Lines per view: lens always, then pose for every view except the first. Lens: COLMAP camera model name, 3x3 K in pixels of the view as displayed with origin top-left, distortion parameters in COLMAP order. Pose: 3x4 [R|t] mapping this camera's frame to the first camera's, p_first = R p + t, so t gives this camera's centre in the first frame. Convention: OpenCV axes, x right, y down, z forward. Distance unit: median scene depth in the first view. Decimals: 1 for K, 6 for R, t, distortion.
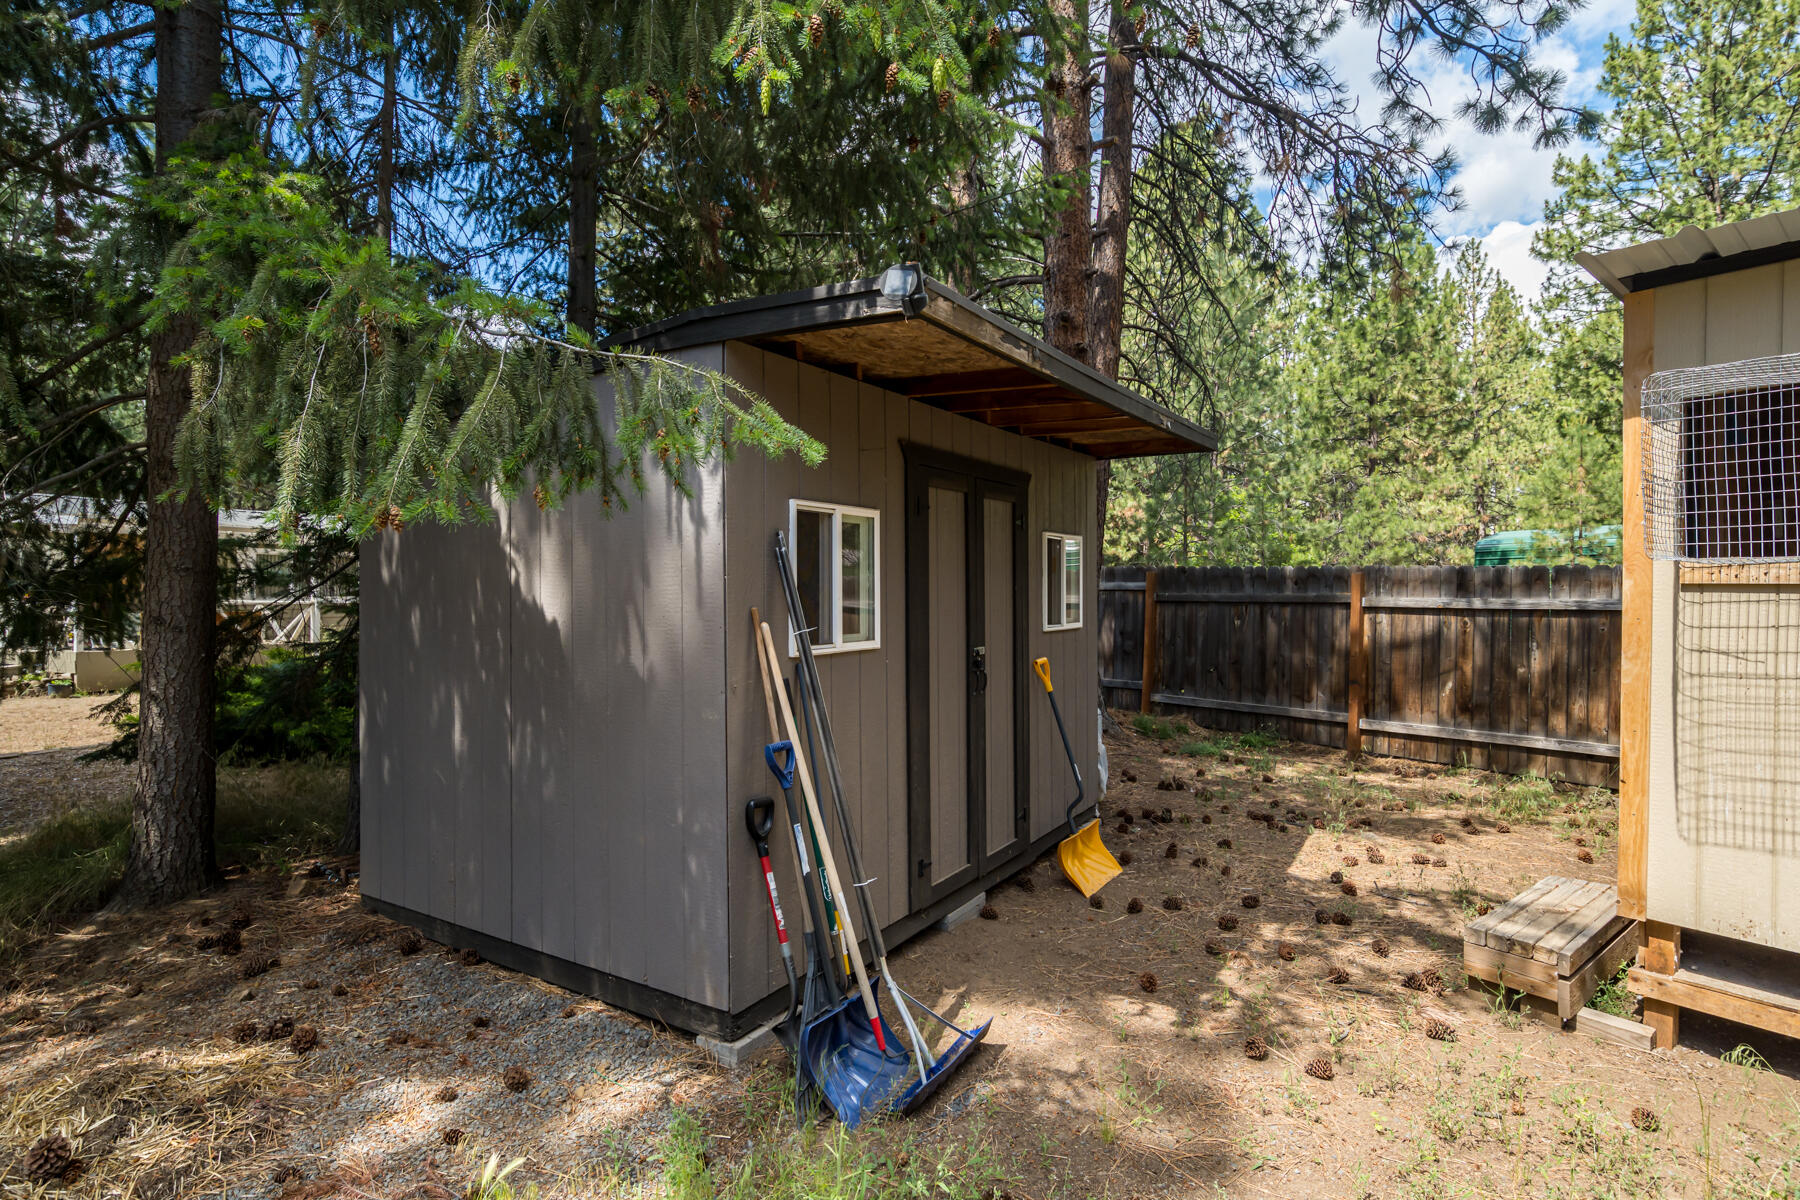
lens RADIAL K [[924.5, 0, 902.3], [0, 924.5, 596.5], [0, 0, 1]] dist [-0.022997, 0.011215]
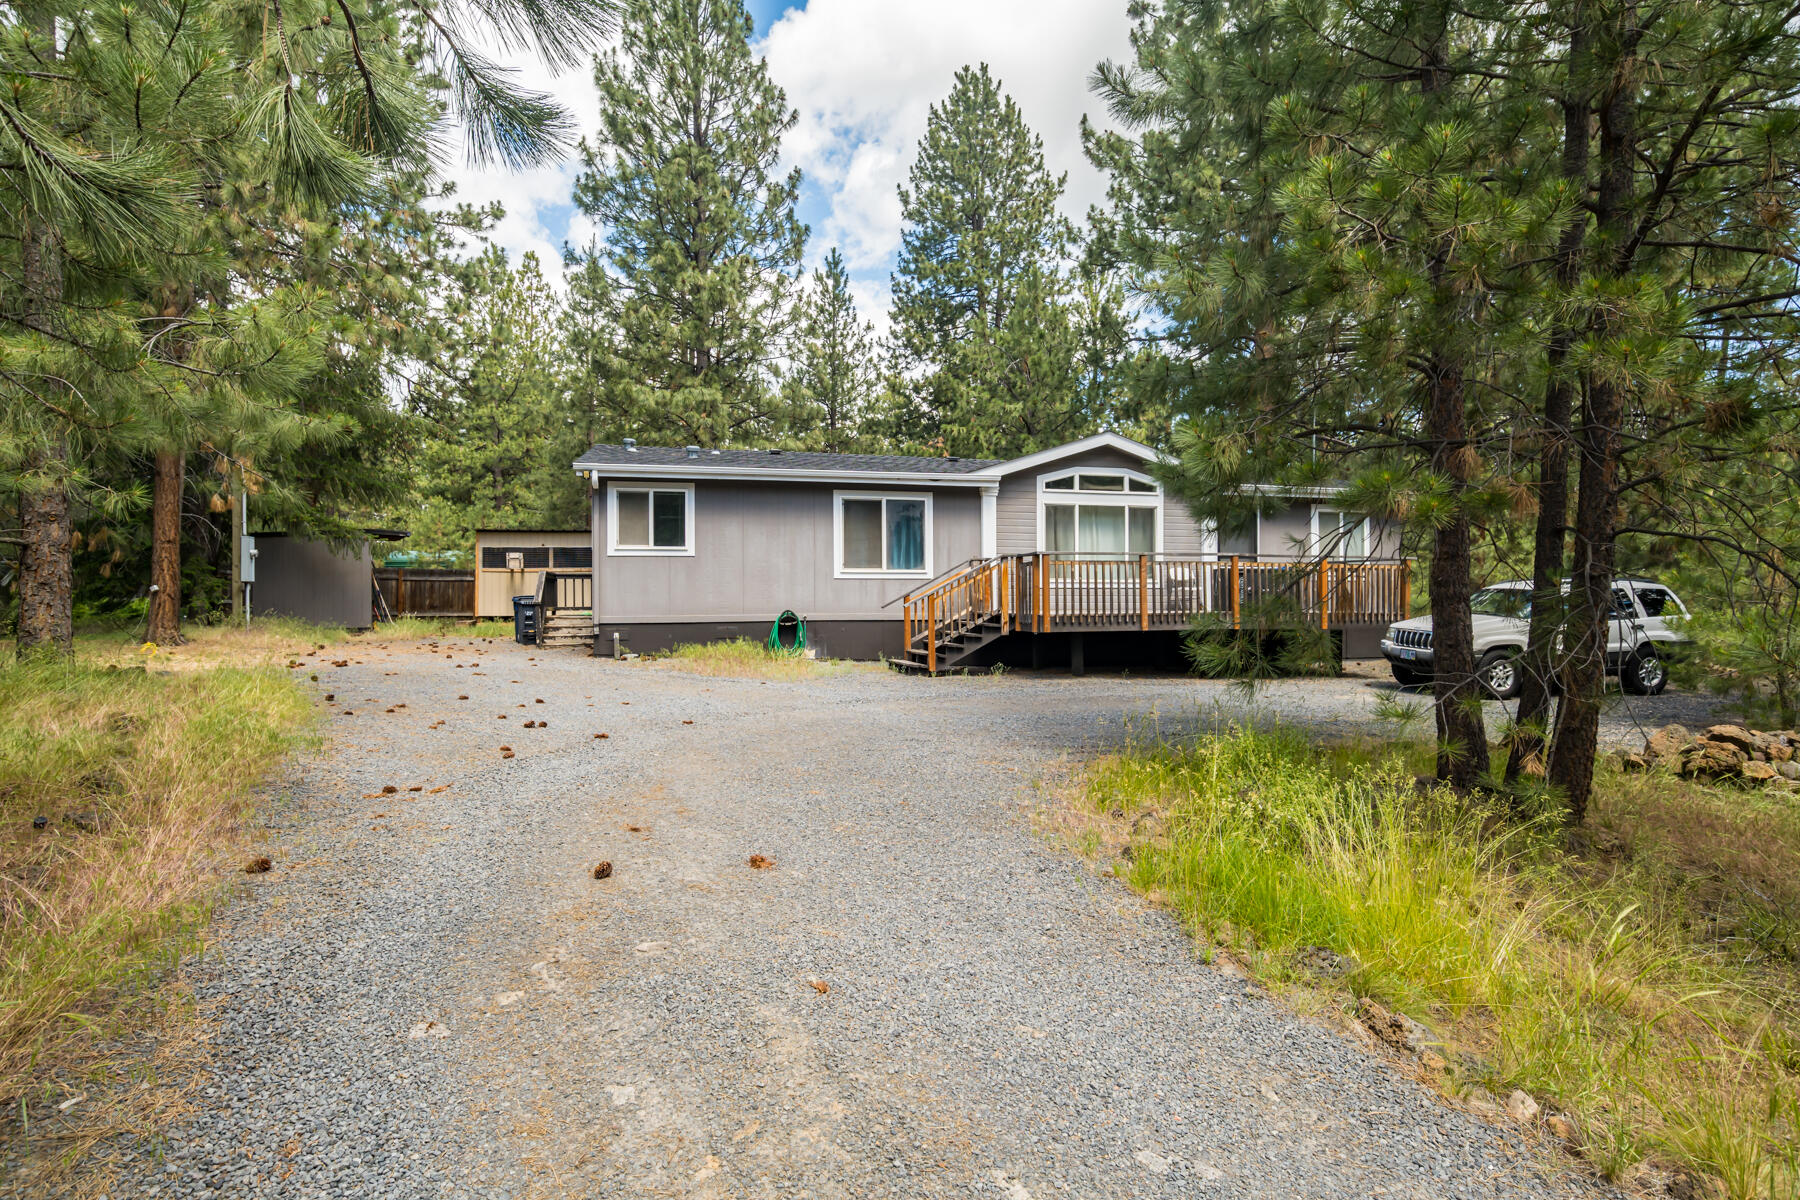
lens RADIAL K [[924.5, 0, 907.6], [0, 924.5, 590.5], [0, 0, 1]] dist [-0.022997, 0.011215]
pose [[0.418284, 0.006683, 0.908292, -1.952220], [0.006356, 0.999927, -0.010284, 0.103834], [-0.908294, 0.010075, 0.418211, -2.283702]]
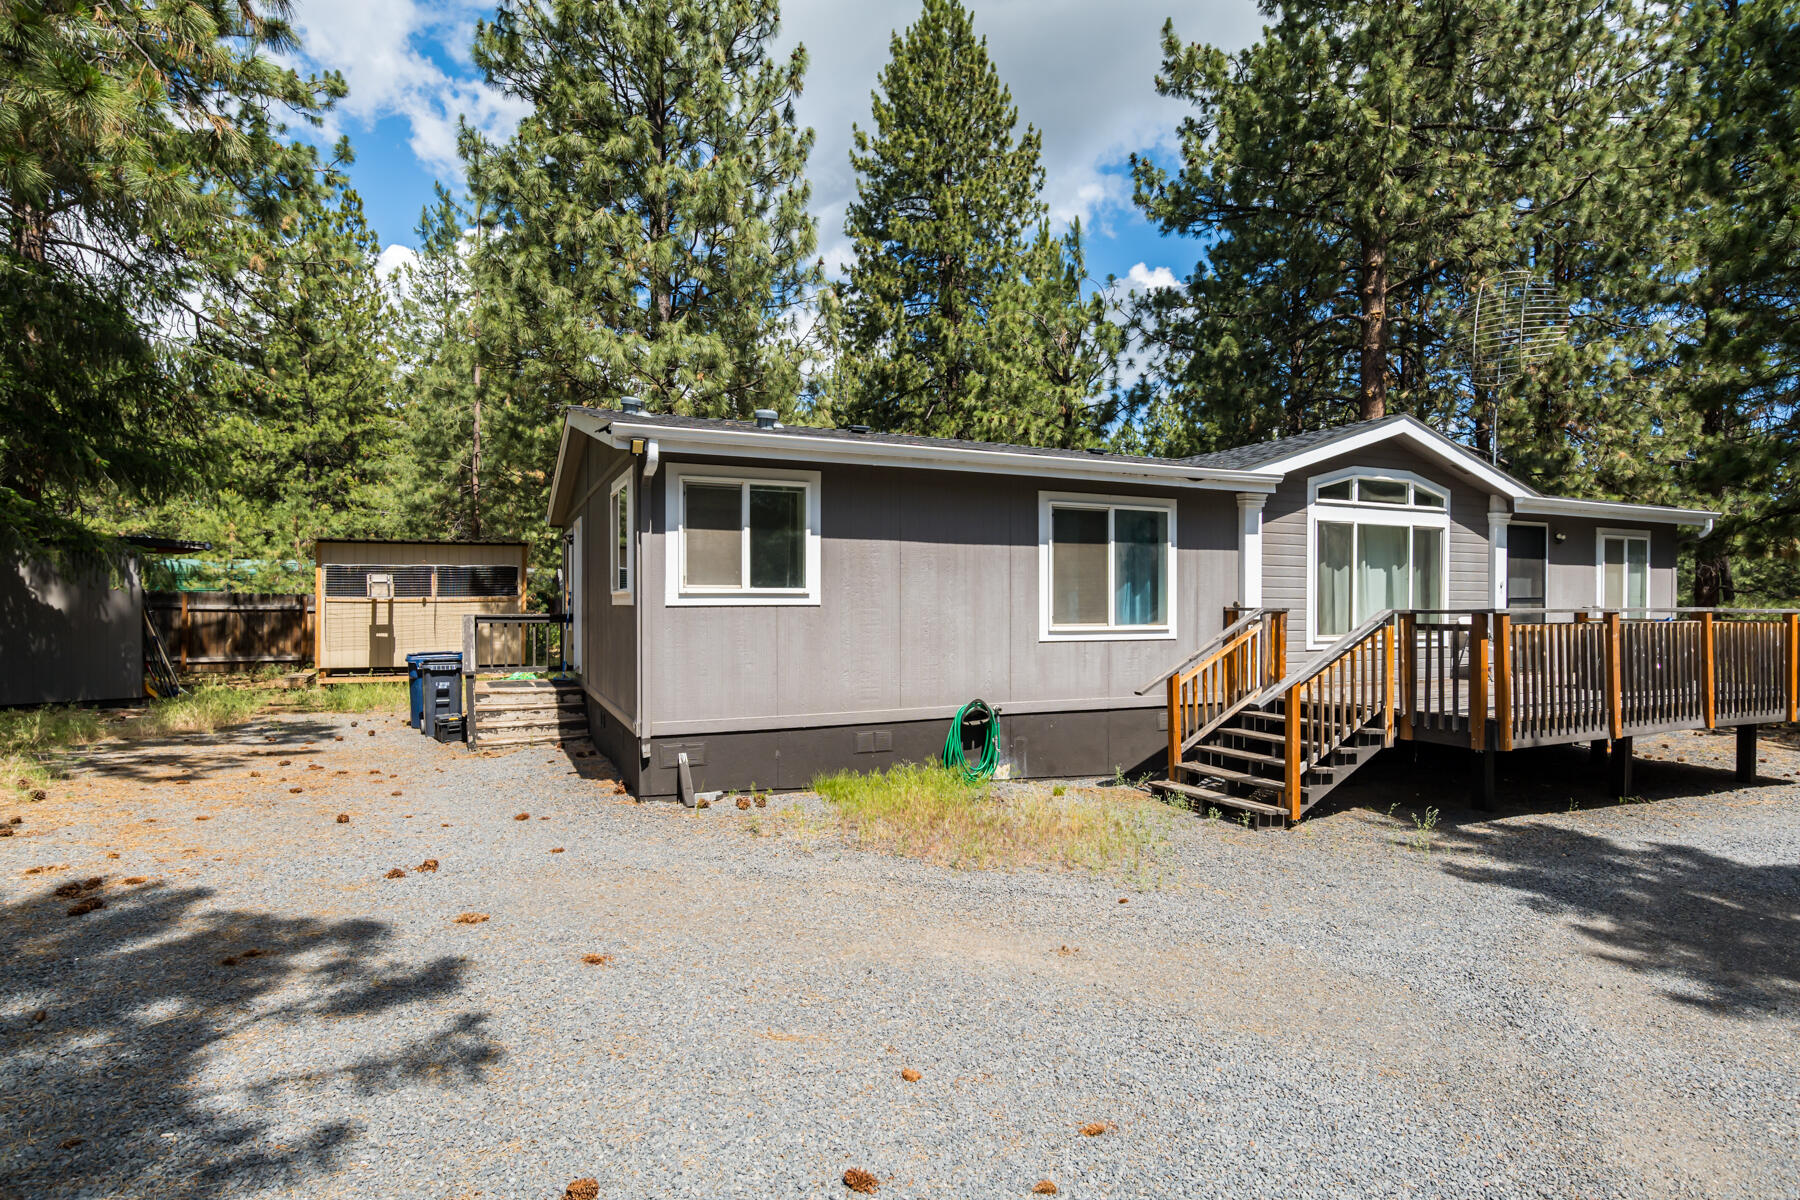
lens RADIAL K [[924.5, 0, 906.2], [0, 924.5, 608.8], [0, 0, 1]] dist [-0.022997, 0.011215]
pose [[0.251080, -0.002532, 0.967963, -1.399185], [0.003649, 0.999992, 0.001669, 0.014317], [-0.967959, 0.003113, 0.251087, -1.454132]]
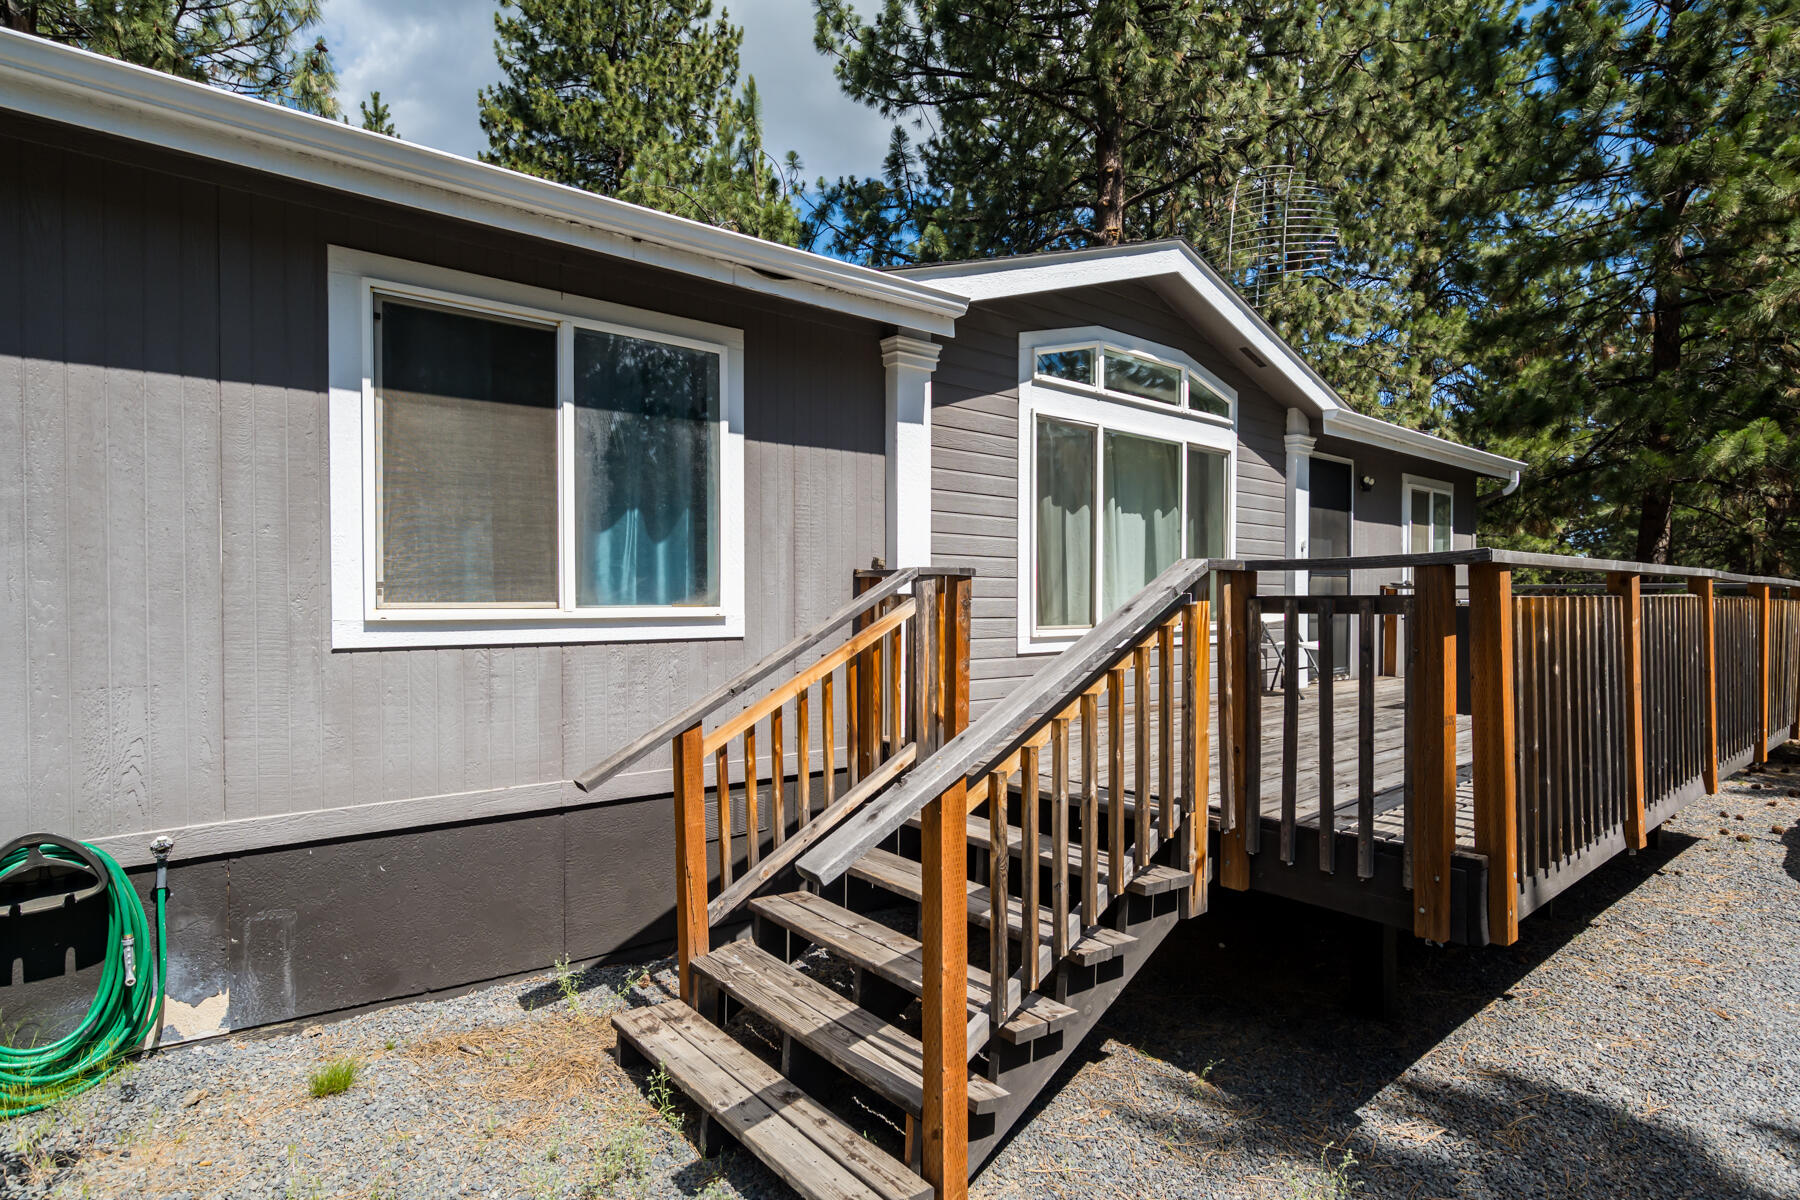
lens RADIAL K [[924.5, 0, 907.2], [0, 924.5, 594.8], [0, 0, 1]] dist [-0.022997, 0.011215]
pose [[-0.012630, 0.003986, 0.999912, -0.672188], [0.003791, 0.999985, -0.003939, 0.035011], [-0.999913, 0.003741, -0.012645, -1.587170]]
